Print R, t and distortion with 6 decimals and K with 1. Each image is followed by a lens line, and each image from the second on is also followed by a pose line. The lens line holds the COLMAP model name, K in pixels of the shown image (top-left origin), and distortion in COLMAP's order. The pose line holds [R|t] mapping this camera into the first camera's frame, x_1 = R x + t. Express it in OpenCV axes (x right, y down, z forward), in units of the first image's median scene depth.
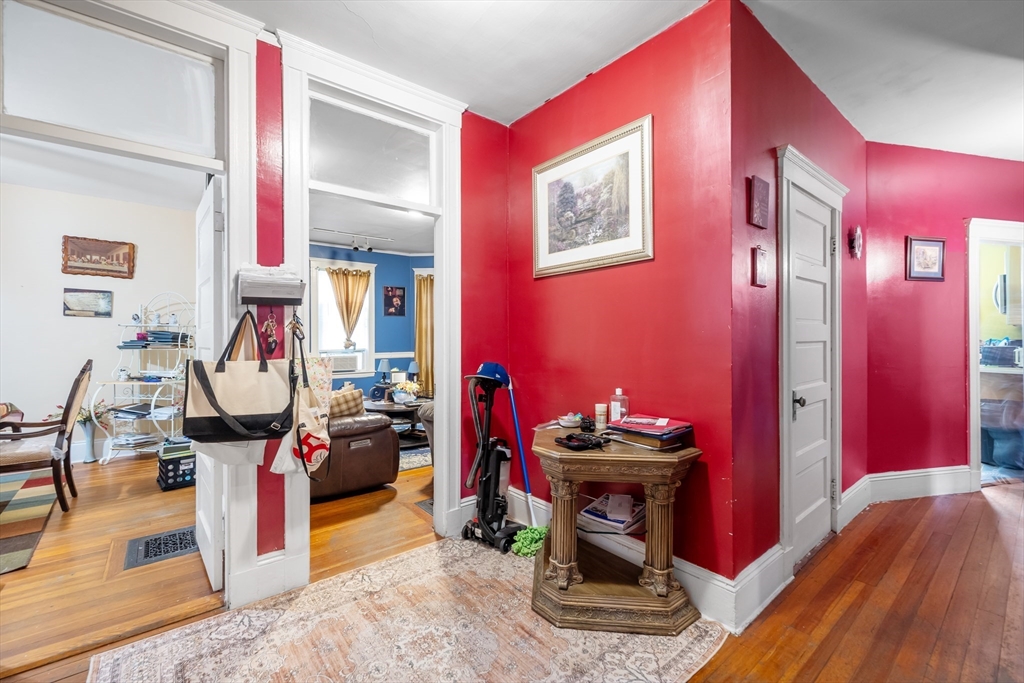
lens RADIAL K [[440.9, 0, 509.1], [0, 440.9, 335.5], [0, 0, 1]] dist [0.001899, -0.000247]
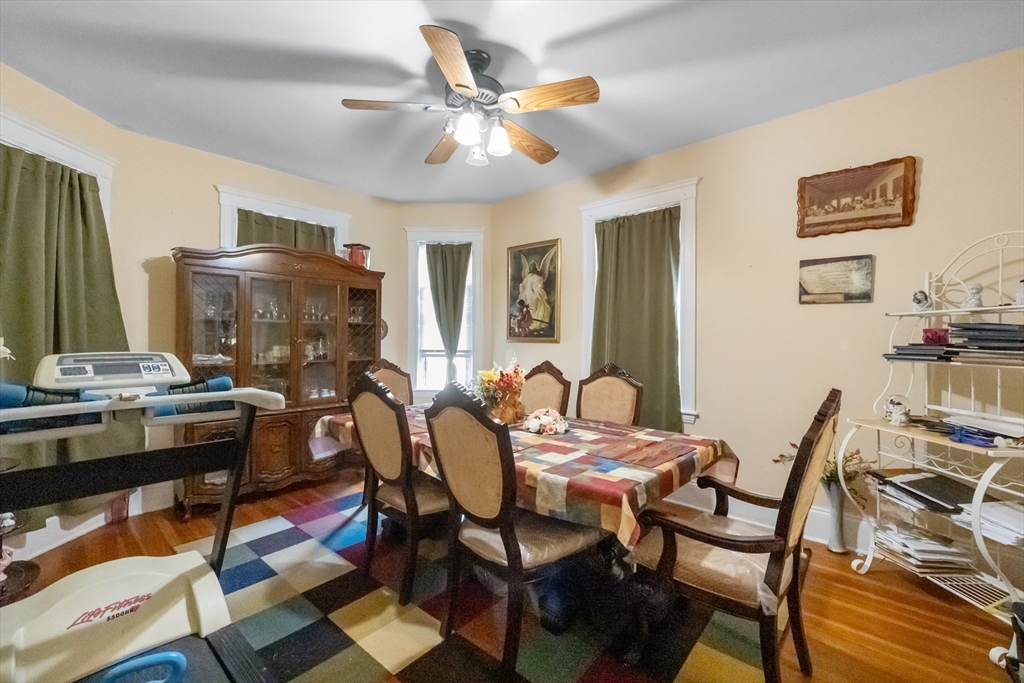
lens RADIAL K [[440.9, 0, 505.7], [0, 440.9, 338.2], [0, 0, 1]] dist [0.001899, -0.000247]
pose [[0.165362, 0.001370, -0.986232, -0.424583], [-0.000200, 0.999999, 0.001356, 0.004073], [0.986233, -0.000027, 0.165362, 0.449173]]
